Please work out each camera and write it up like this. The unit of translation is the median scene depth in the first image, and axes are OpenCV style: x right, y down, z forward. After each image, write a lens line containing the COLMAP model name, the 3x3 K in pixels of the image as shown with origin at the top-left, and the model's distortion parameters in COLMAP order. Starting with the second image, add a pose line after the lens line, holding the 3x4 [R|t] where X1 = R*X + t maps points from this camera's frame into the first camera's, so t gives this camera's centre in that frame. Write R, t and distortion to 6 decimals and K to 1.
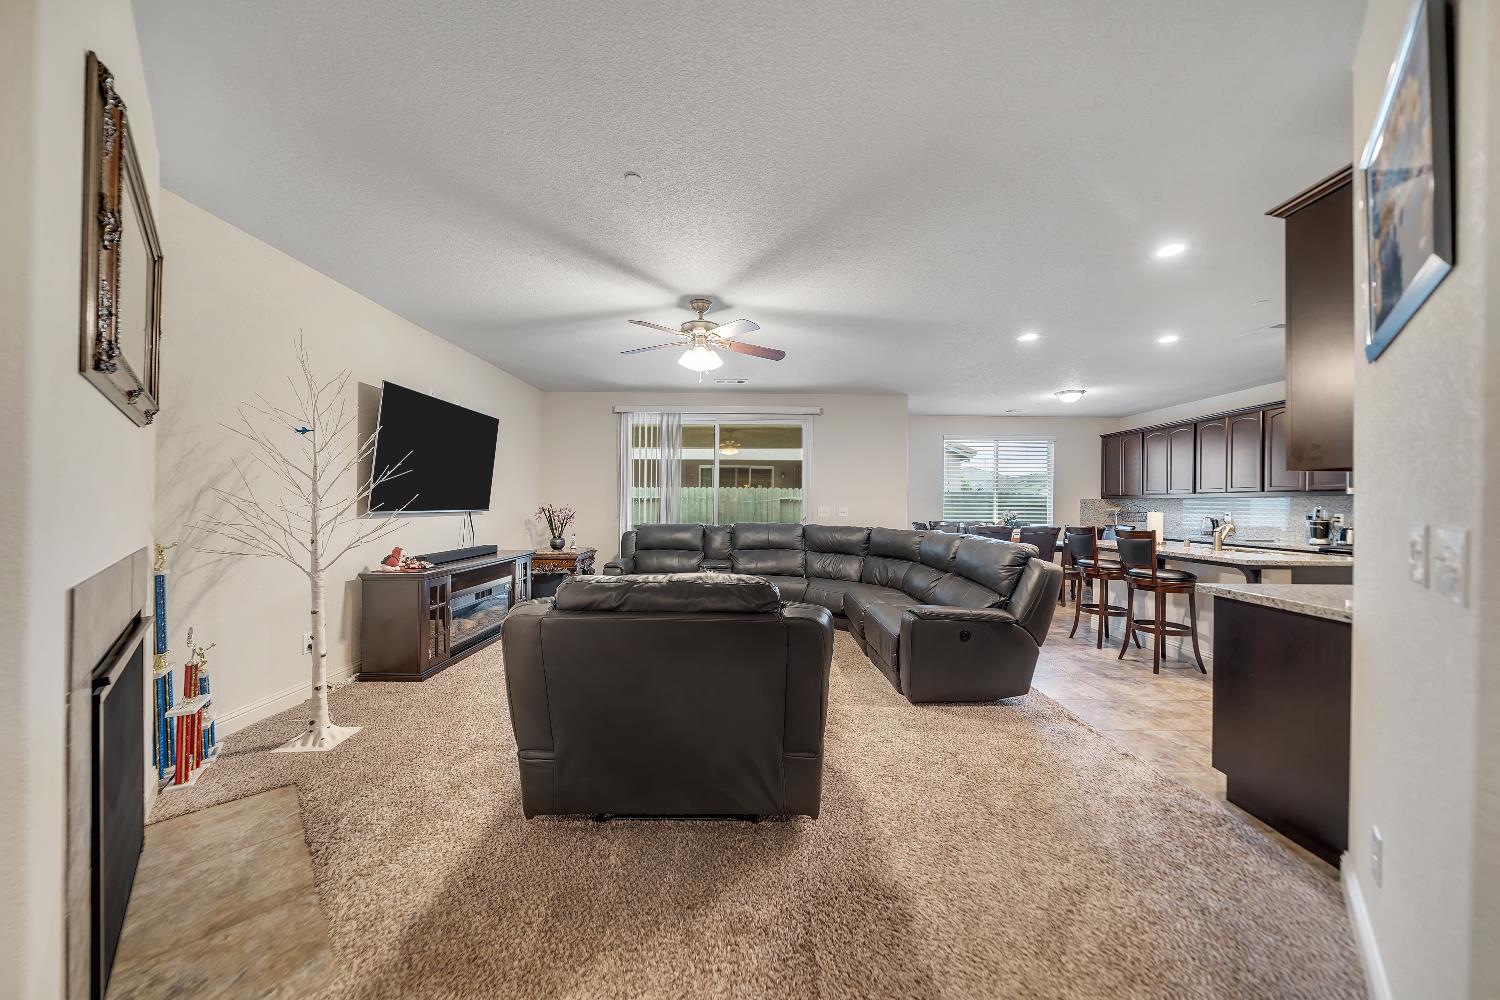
lens RADIAL K [[524.3, 0, 752.2], [0, 524.3, 512.3], [0, 0, 1]] dist [-0.000569, -0.000031]
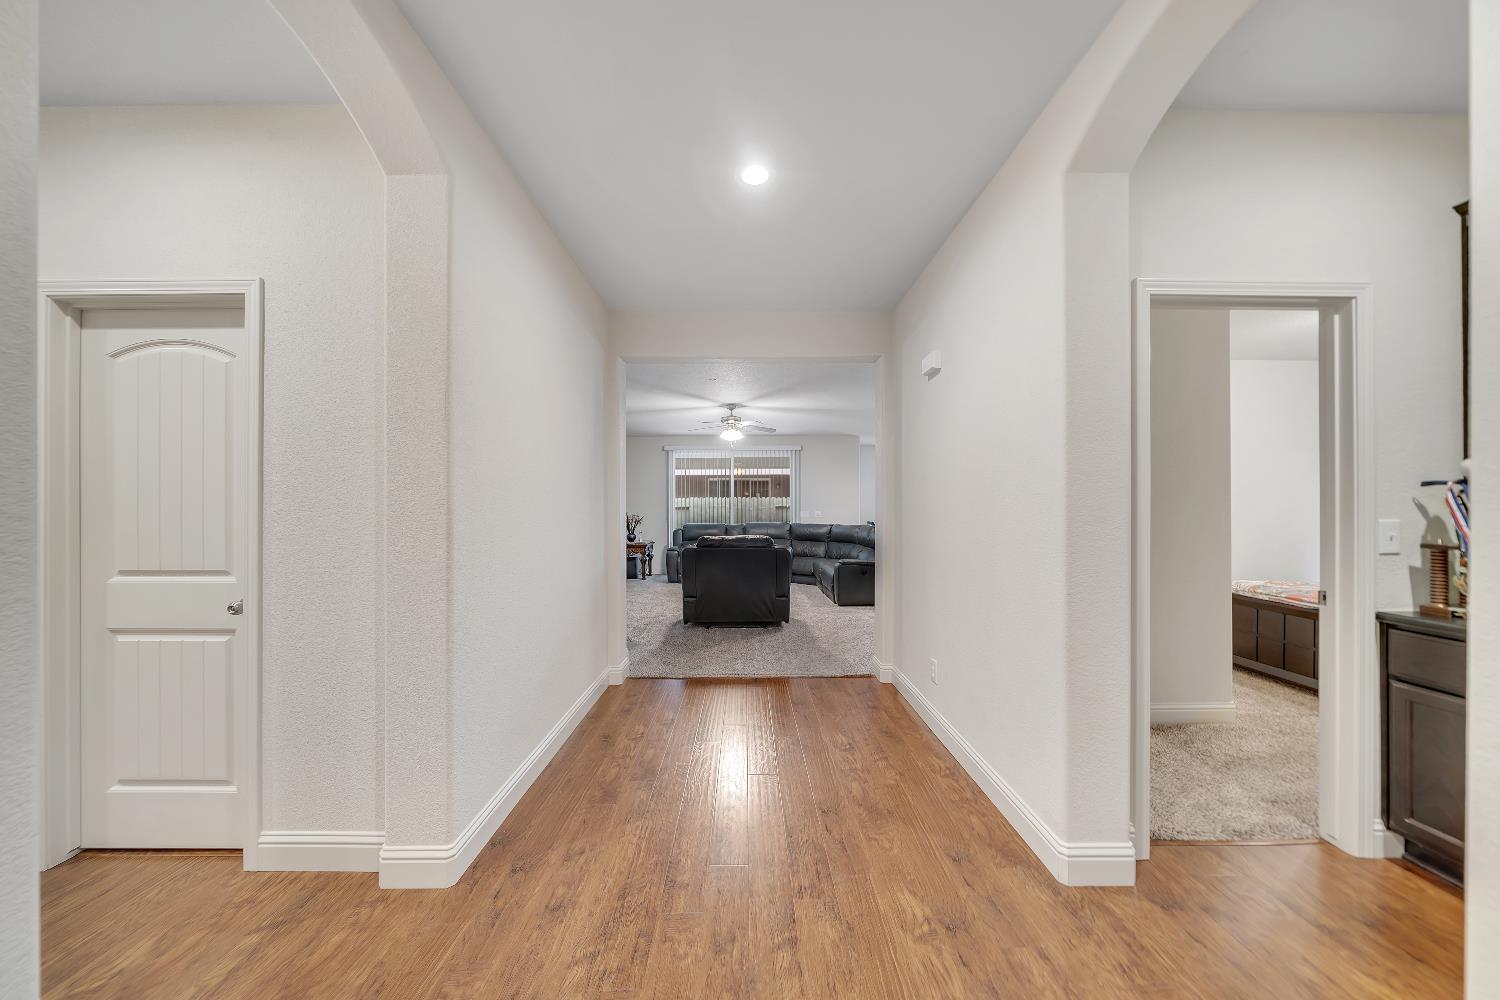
lens RADIAL K [[524.3, 0, 752.2], [0, 524.3, 512.3], [0, 0, 1]] dist [-0.000569, -0.000031]
pose [[0.999901, -0.012122, 0.007121, -0.026440], [0.012194, 0.999874, -0.010155, 0.006292], [-0.006997, 0.010241, 0.999923, -0.587226]]
